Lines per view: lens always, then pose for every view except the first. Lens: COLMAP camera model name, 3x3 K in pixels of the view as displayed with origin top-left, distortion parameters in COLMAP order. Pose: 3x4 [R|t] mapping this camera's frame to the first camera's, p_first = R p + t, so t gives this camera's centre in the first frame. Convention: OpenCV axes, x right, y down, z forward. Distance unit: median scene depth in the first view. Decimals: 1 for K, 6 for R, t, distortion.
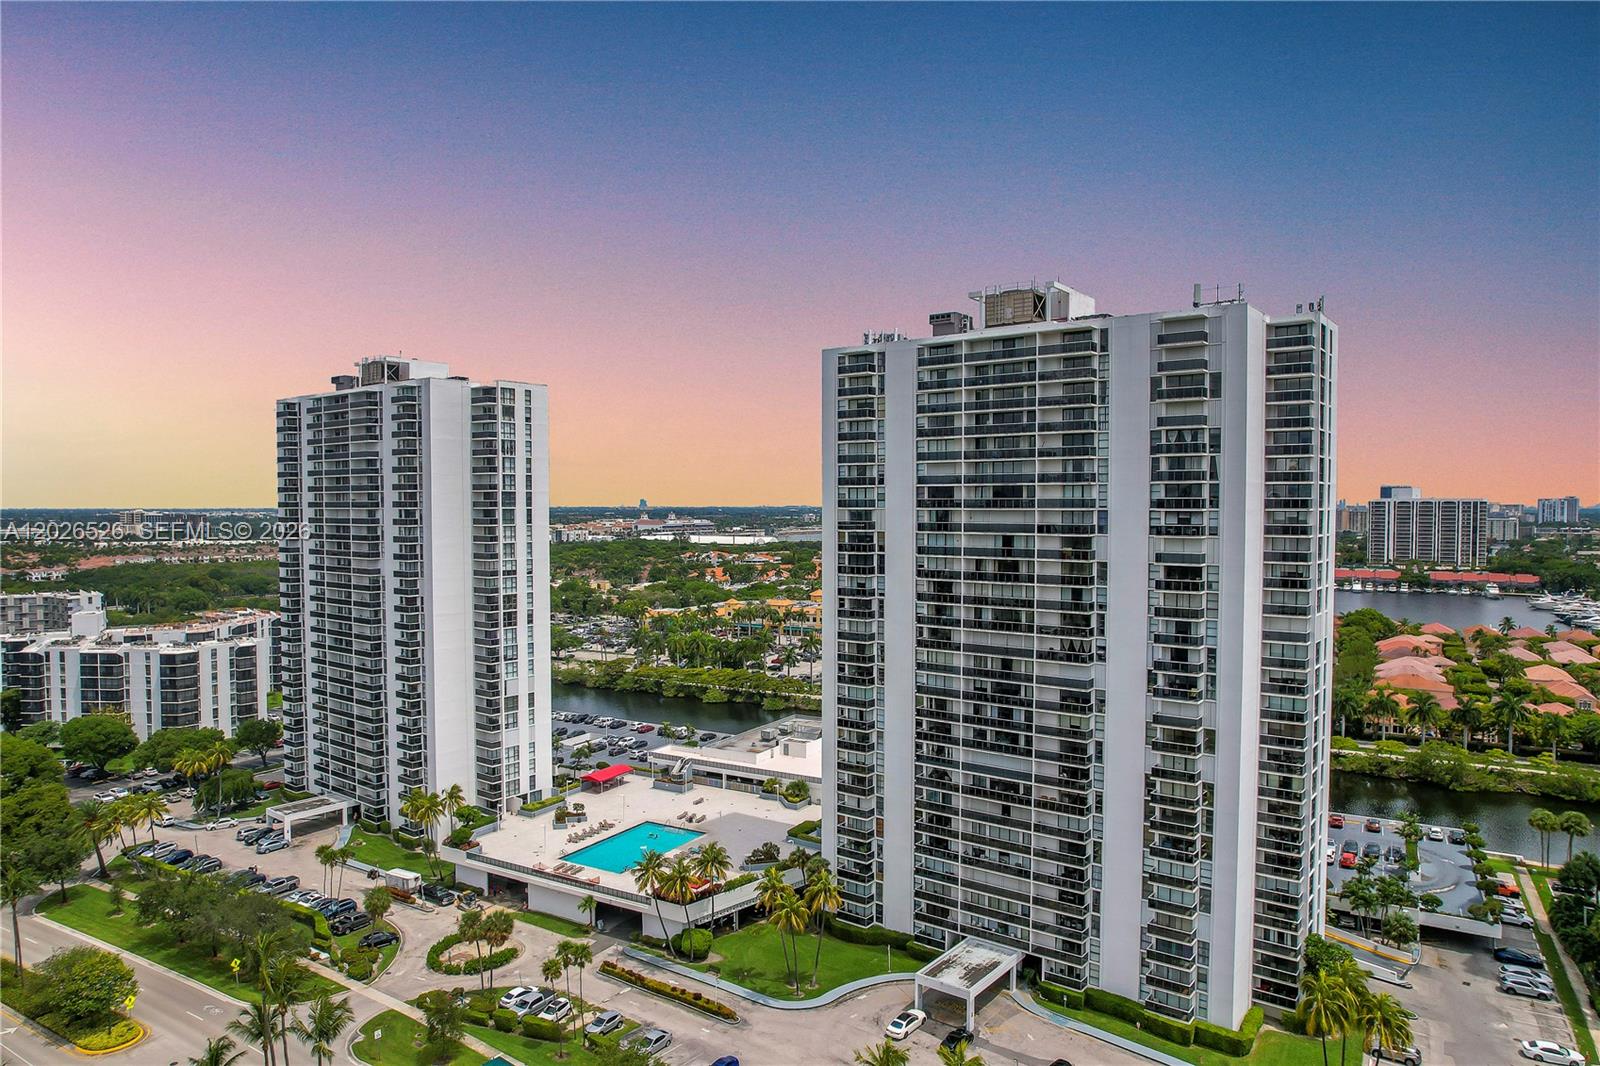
lens RADIAL K [[1027.3, 0, 802.7], [0, 1027.3, 550.9], [0, 0, 1]] dist [-0.104397, 0.095386]
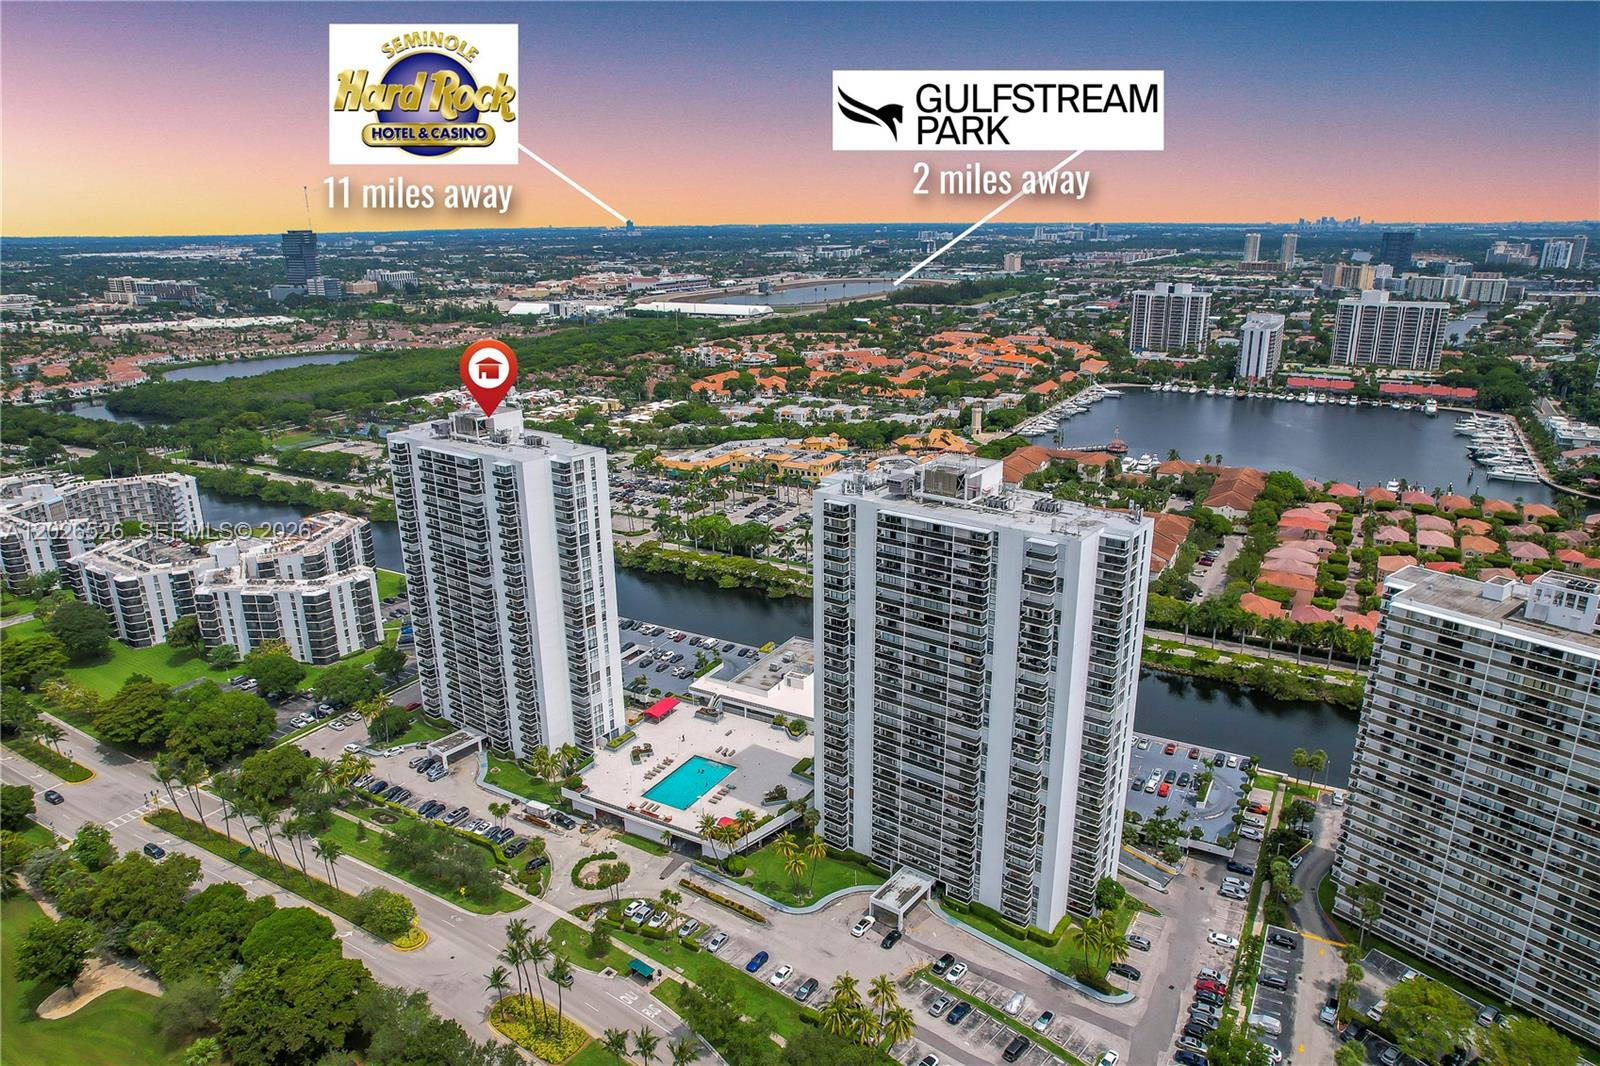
lens RADIAL K [[1027.3, 0, 802.7], [0, 1027.3, 550.9], [0, 0, 1]] dist [-0.104397, 0.095386]
pose [[0.999939, -0.010415, 0.003540, -0.001107], [0.009074, 0.962852, 0.269877, -0.480260], [-0.006220, -0.269828, 0.962888, -0.388061]]
